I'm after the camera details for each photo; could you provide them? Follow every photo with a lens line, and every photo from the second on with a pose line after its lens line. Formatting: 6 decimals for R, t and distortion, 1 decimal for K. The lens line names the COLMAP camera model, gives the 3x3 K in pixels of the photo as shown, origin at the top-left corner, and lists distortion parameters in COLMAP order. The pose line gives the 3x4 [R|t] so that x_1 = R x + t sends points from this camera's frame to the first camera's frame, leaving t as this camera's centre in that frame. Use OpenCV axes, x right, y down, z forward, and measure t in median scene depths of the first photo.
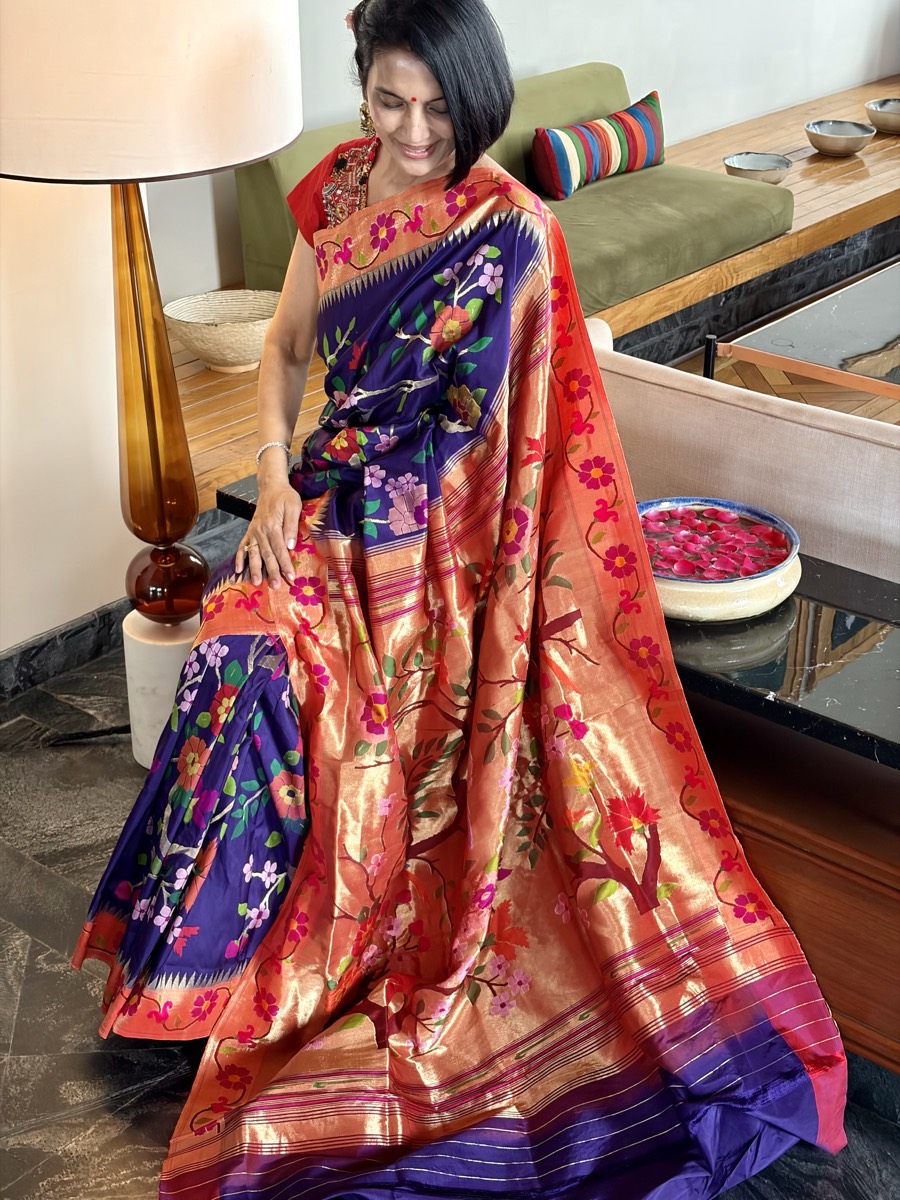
lens RADIAL K [[1818.6, 0, 450.9], [0, 1818.6, 626.4], [0, 0, 1]] dist [0.228008, -0.991367]
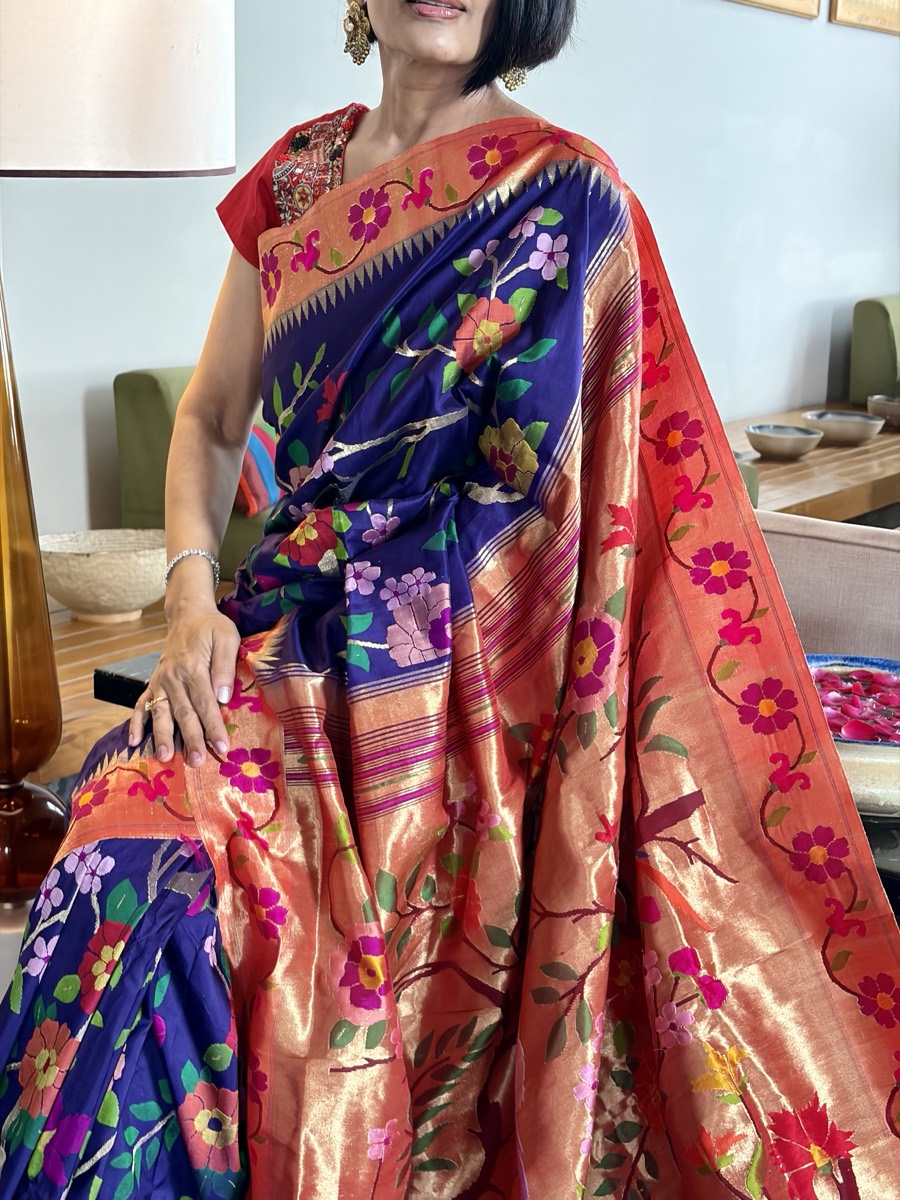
lens RADIAL K [[1818.6, 0, 450.9], [0, 1818.6, 626.4], [0, 0, 1]] dist [0.228008, -0.991367]
pose [[0.996703, -0.001887, 0.081109, -0.061823], [0.021047, 0.971518, -0.236030, 0.079748], [-0.078354, 0.236959, 0.968355, 0.401816]]
